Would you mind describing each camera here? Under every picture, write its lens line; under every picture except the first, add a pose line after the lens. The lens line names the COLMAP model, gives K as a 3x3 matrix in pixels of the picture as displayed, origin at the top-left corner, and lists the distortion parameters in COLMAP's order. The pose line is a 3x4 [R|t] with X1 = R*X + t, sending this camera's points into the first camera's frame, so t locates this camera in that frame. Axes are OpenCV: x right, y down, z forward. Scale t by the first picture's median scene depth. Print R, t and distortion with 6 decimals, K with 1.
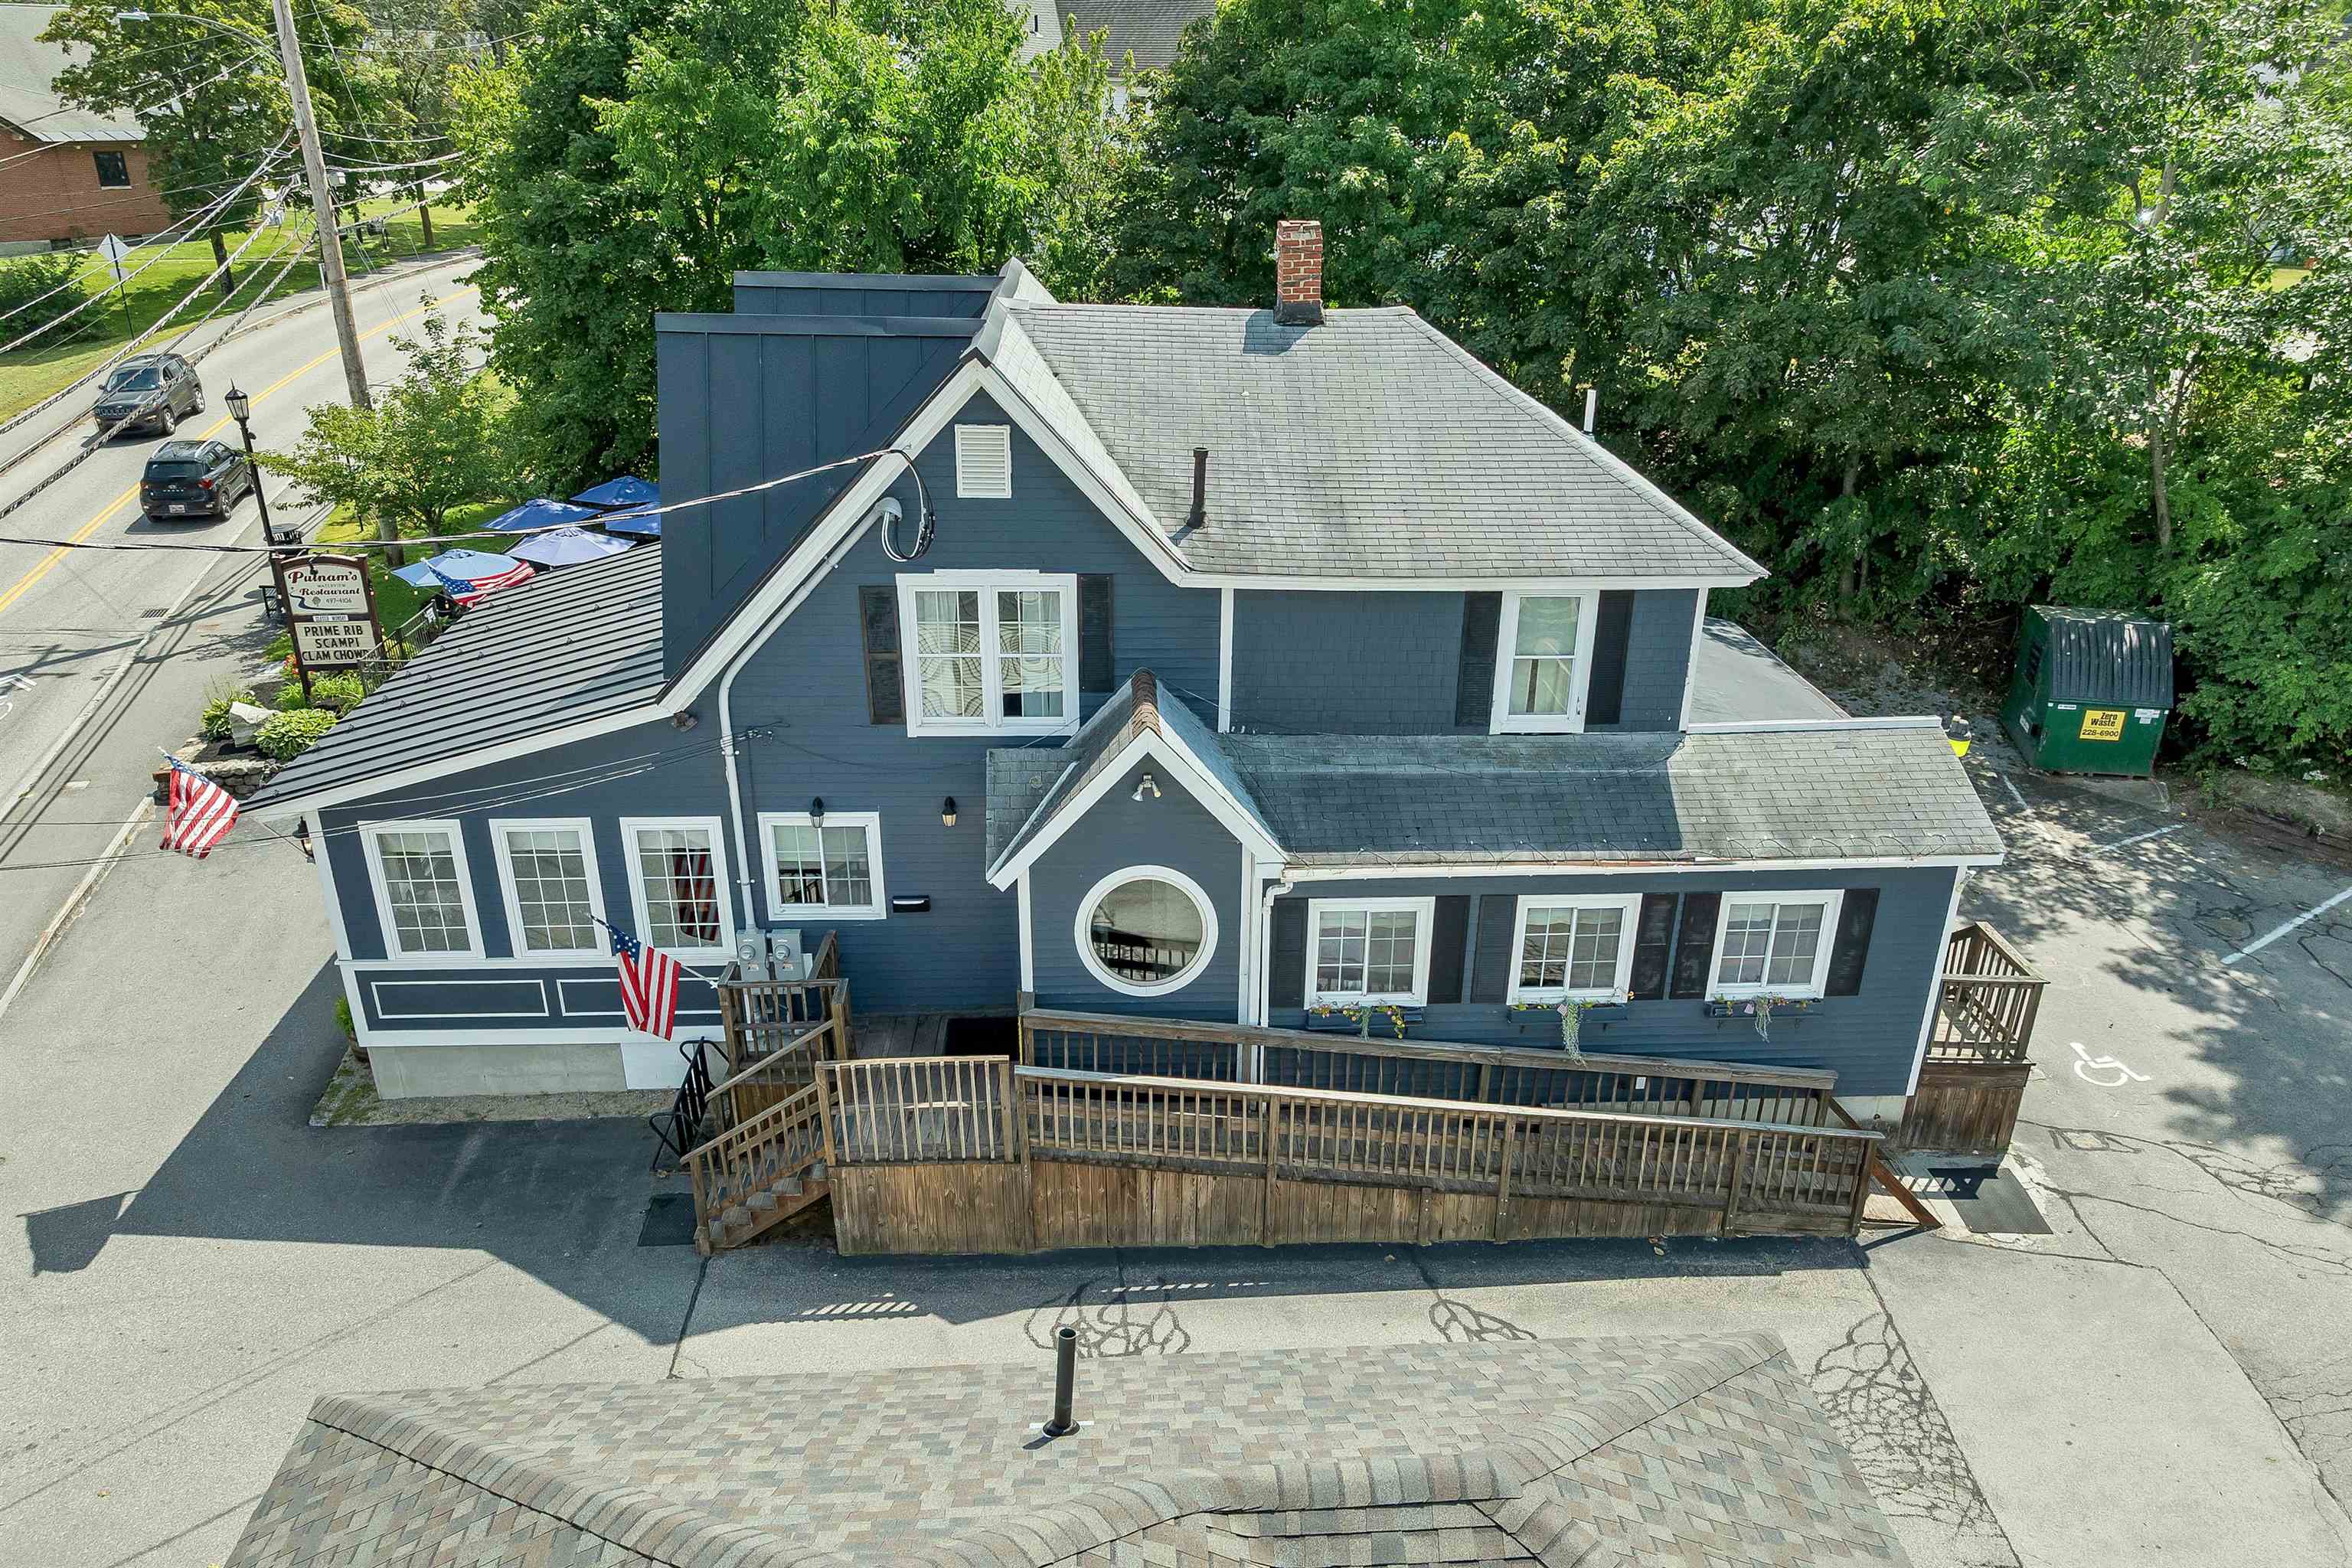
lens RADIAL K [[1776.2, 0, 1246.4], [0, 1776.2, 1054.8], [0, 0, 1]] dist [-0.028150, -0.006898]
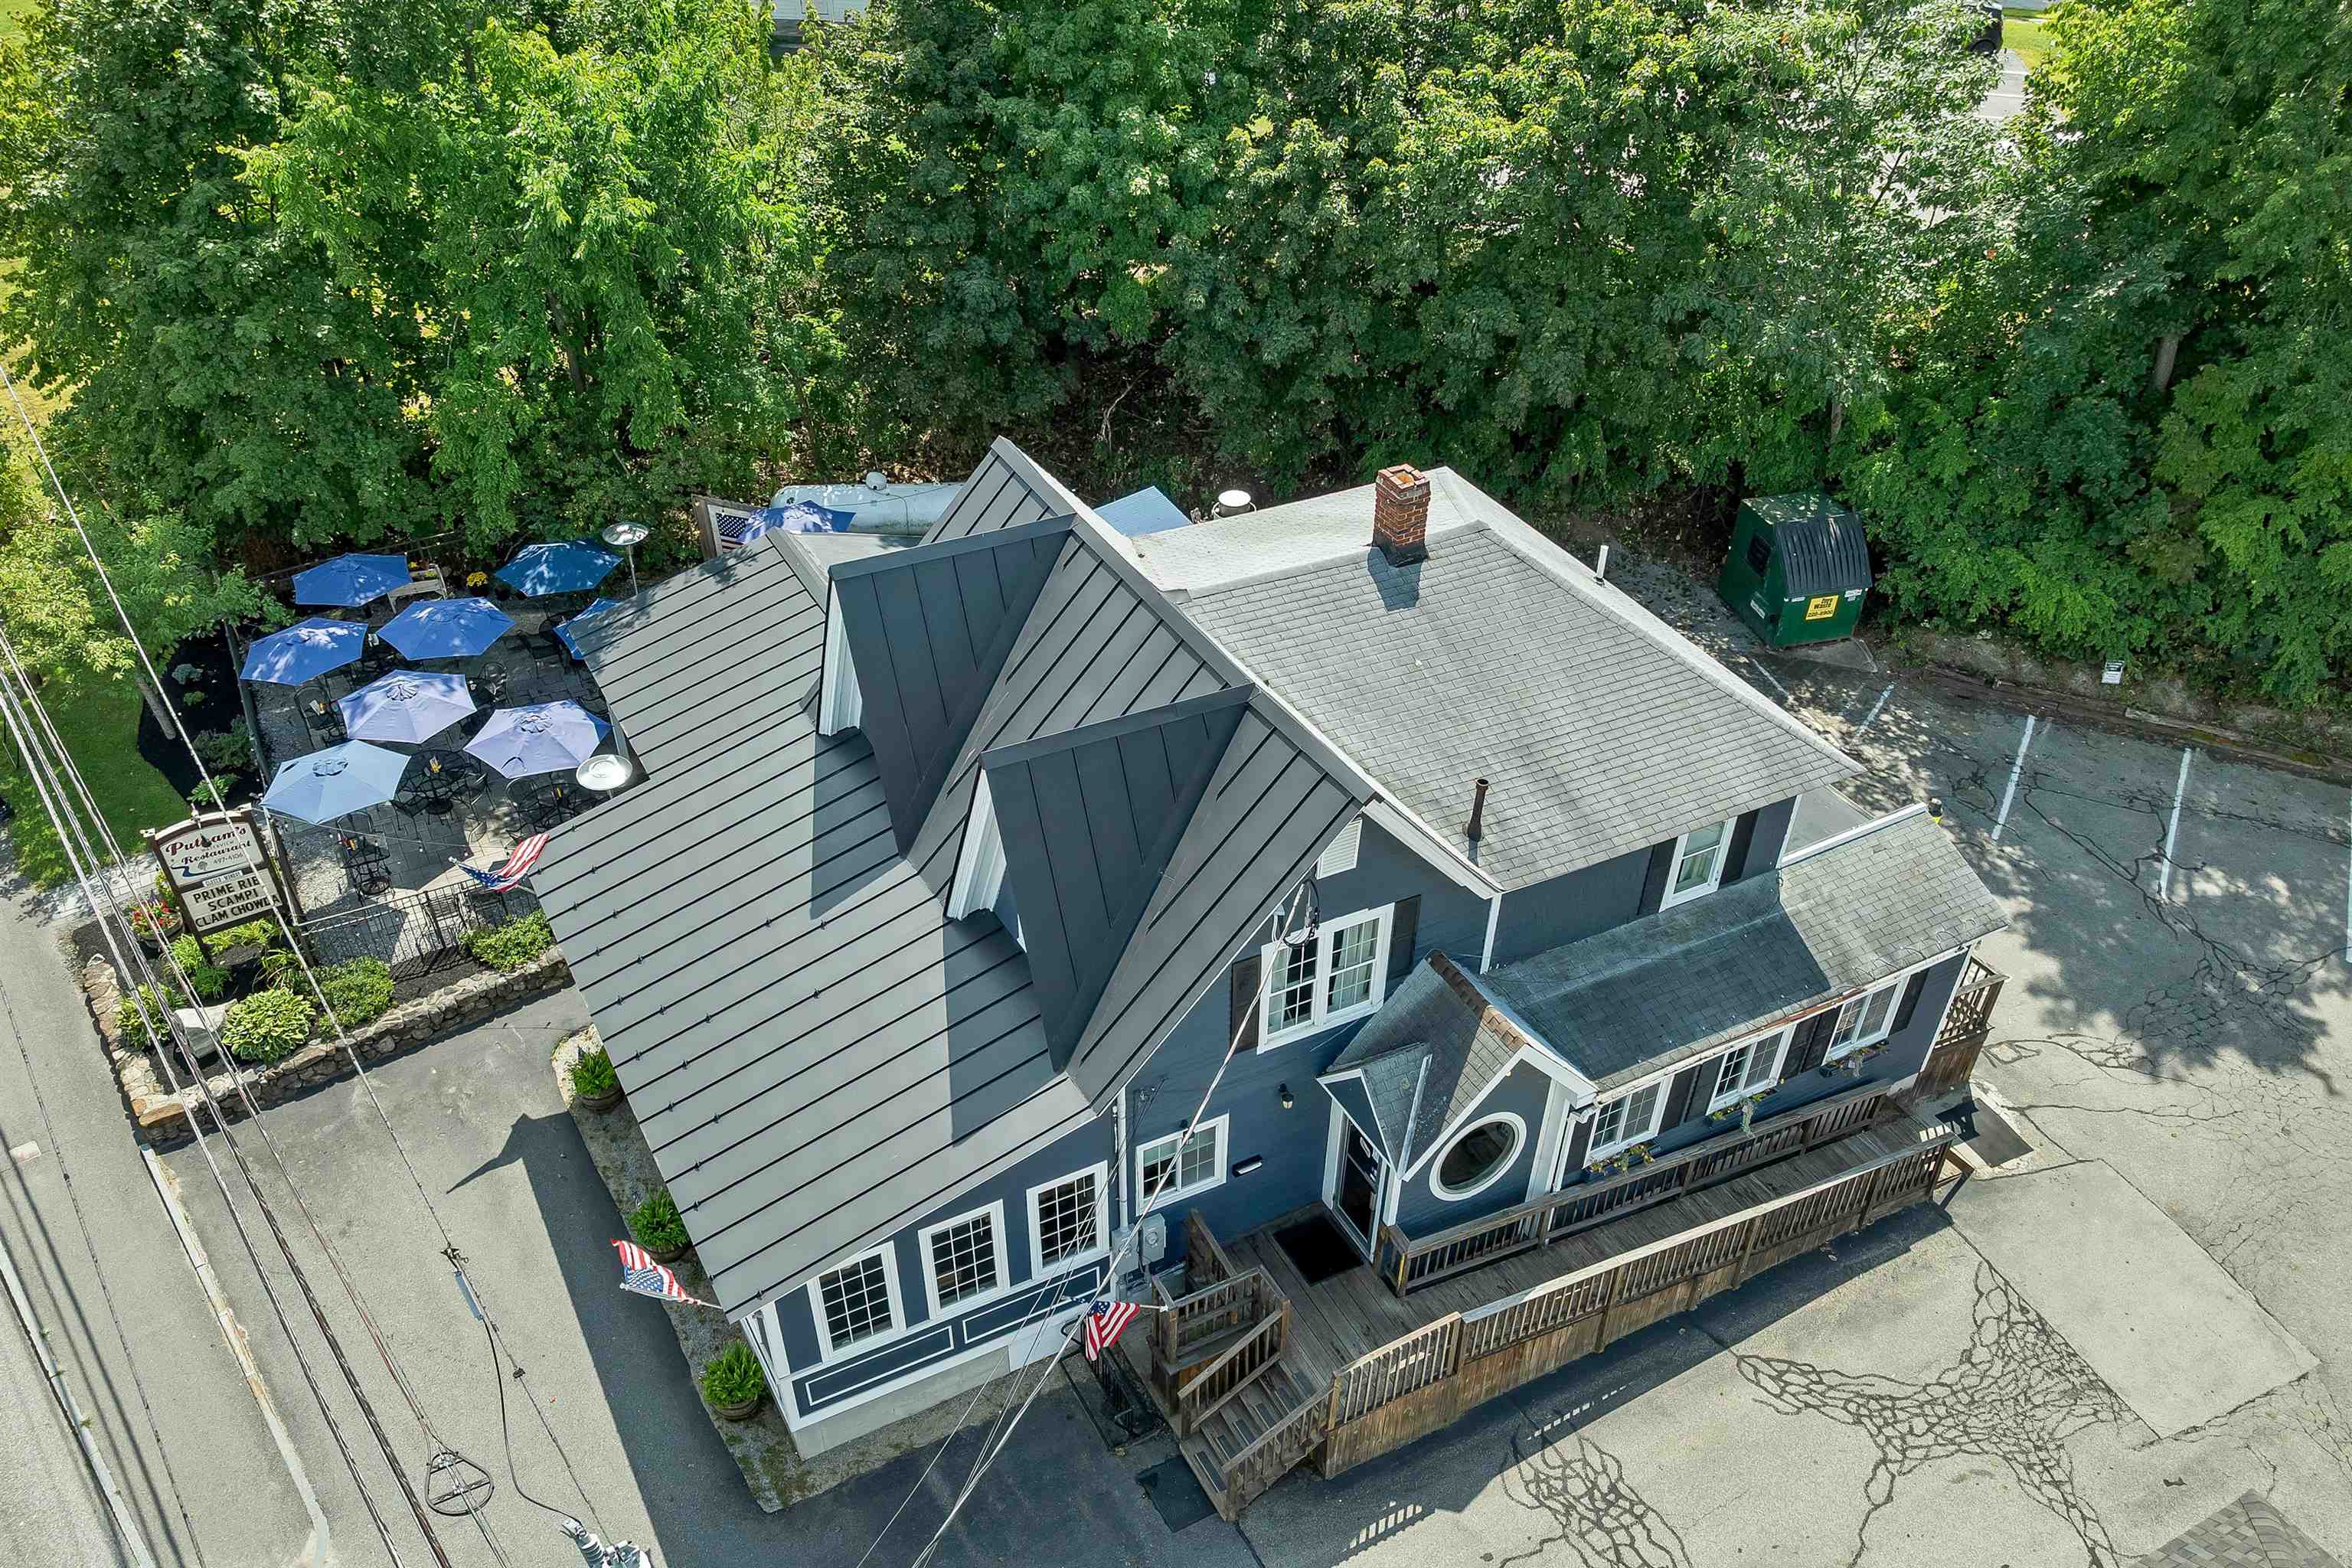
lens RADIAL K [[1748.5, 0, 1234.8], [0, 1748.5, 1059.5], [0, 0, 1]] dist [-0.028861, -0.004590]
pose [[0.907099, -0.284439, 0.310269, -0.555012], [0.191572, 0.935338, 0.297393, -0.514634], [-0.374797, -0.210326, 0.902934, -0.025336]]
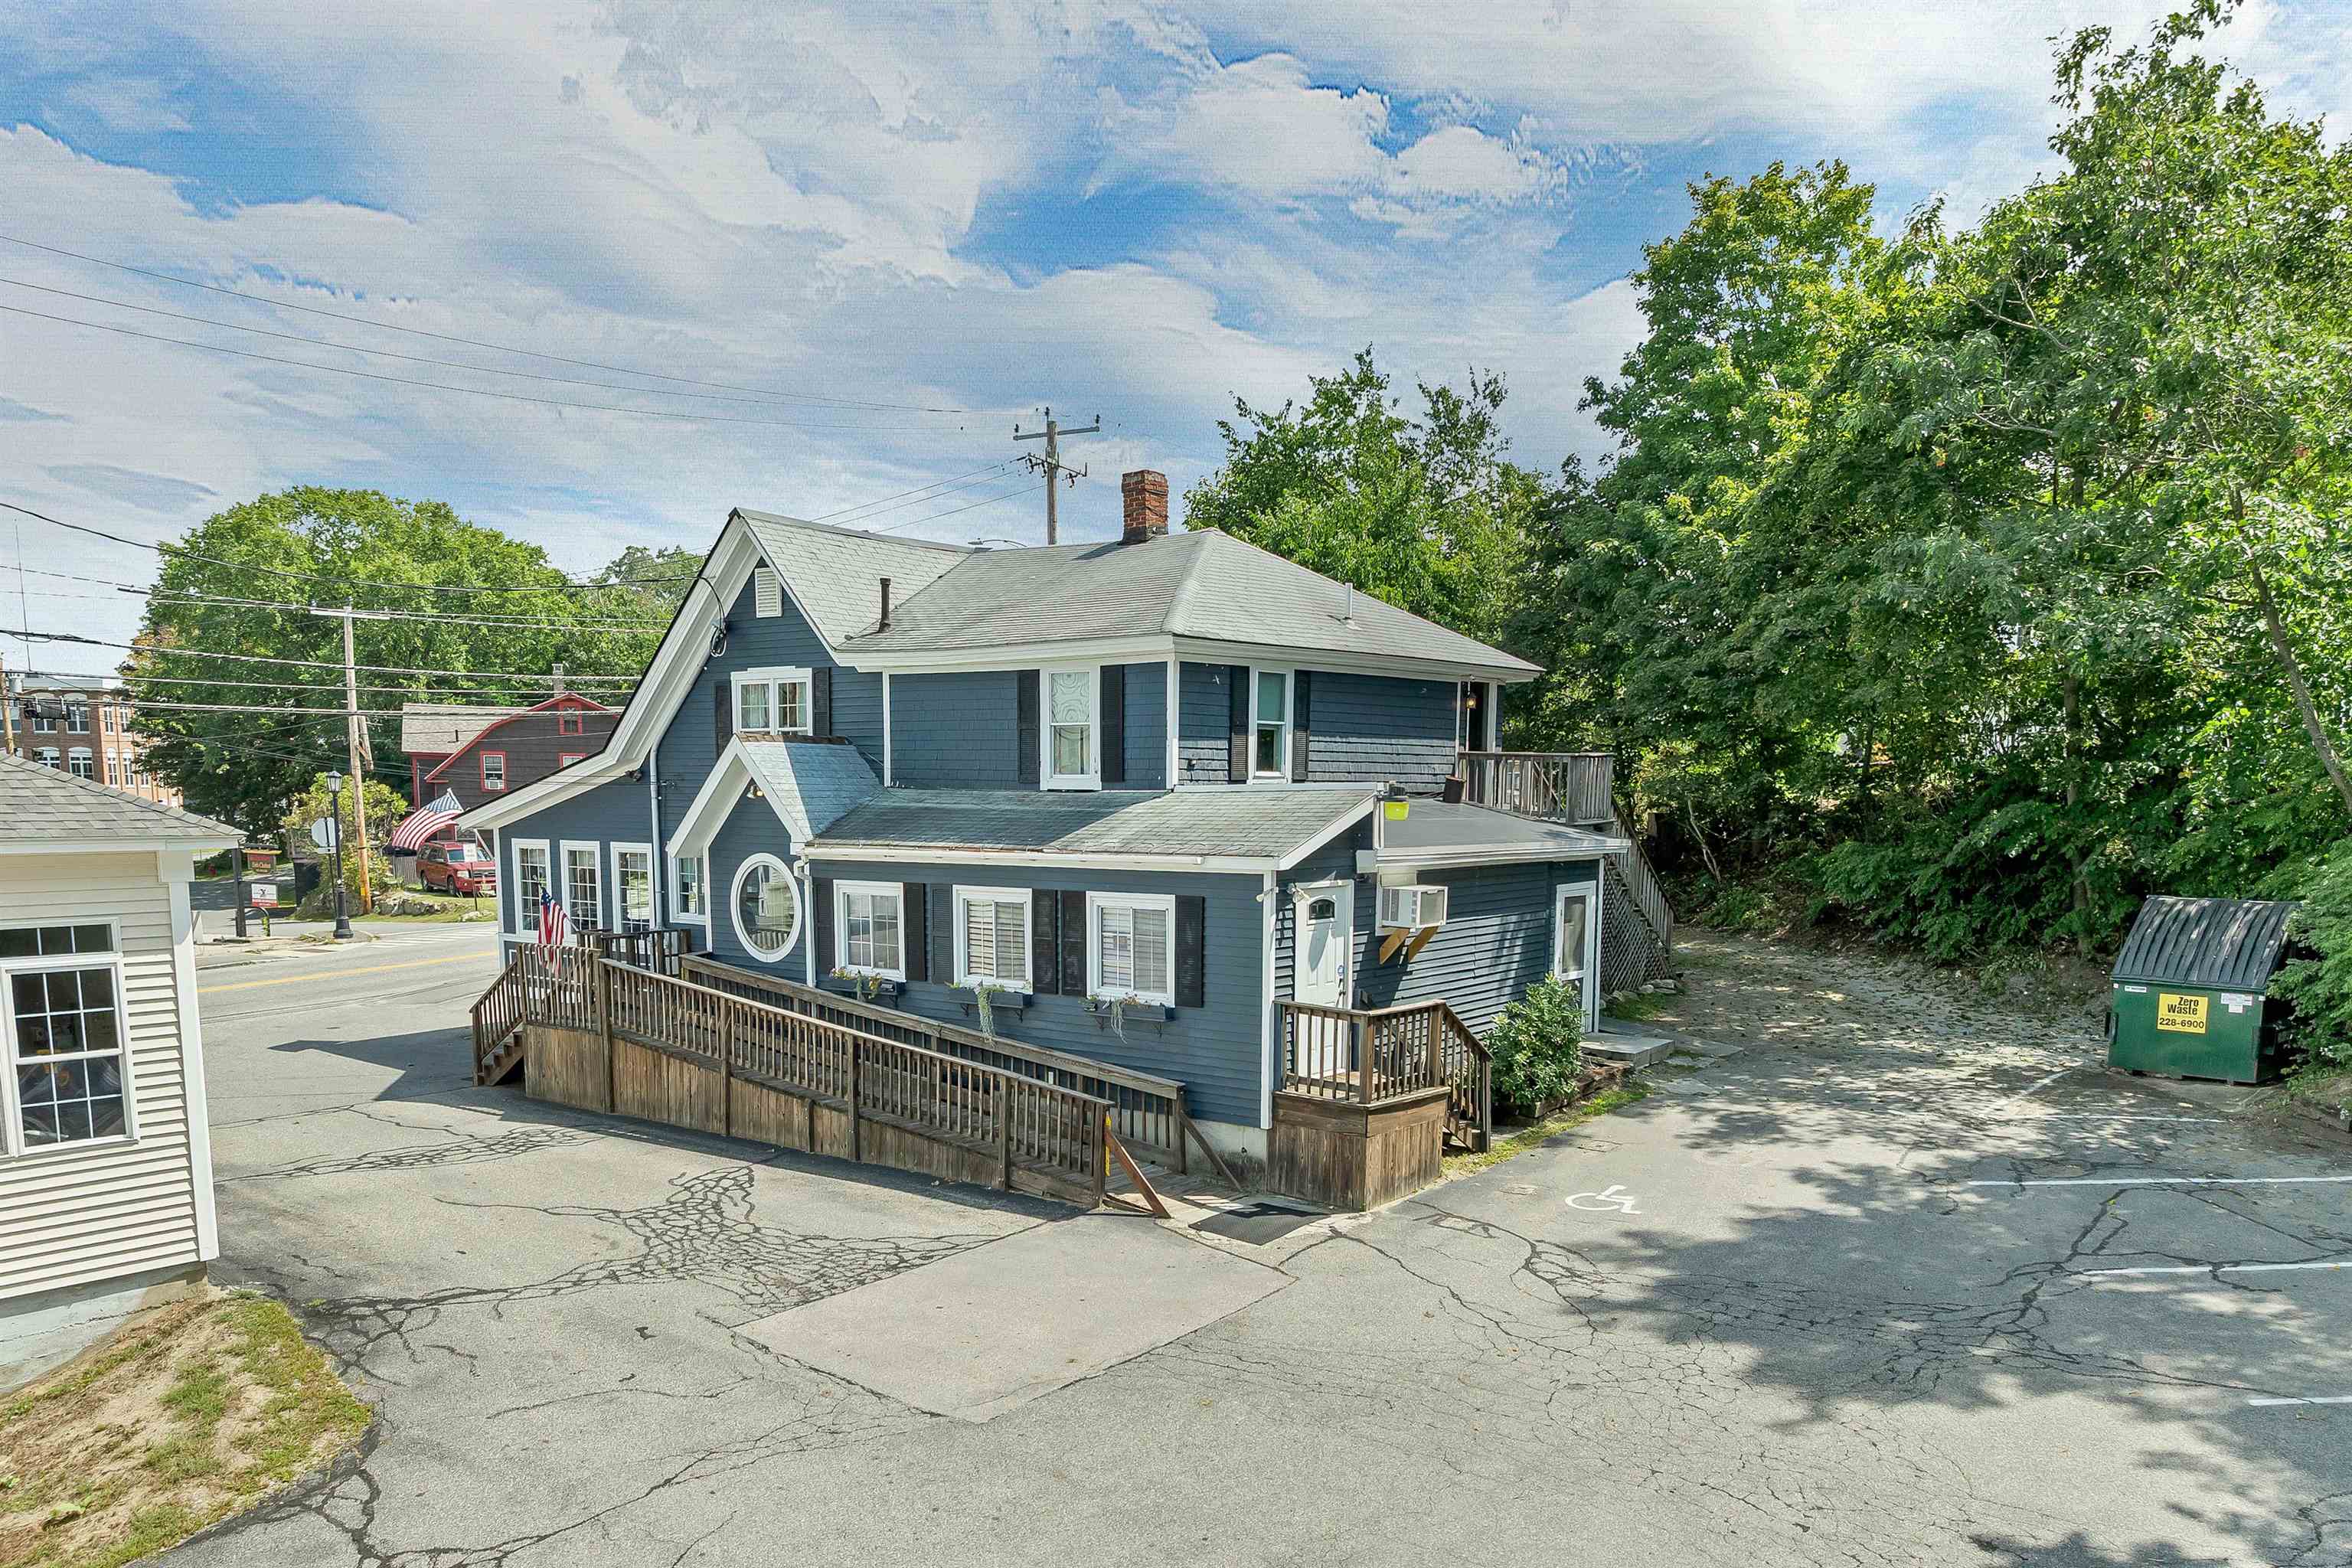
lens RADIAL K [[1776.2, 0, 1246.4], [0, 1776.2, 1054.8], [0, 0, 1]] dist [-0.028150, -0.006898]
pose [[0.769854, 0.083675, -0.632711, 1.033725], [-0.297567, 0.924079, -0.239857, 0.235143], [0.564605, 0.372929, 0.736305, 0.262887]]
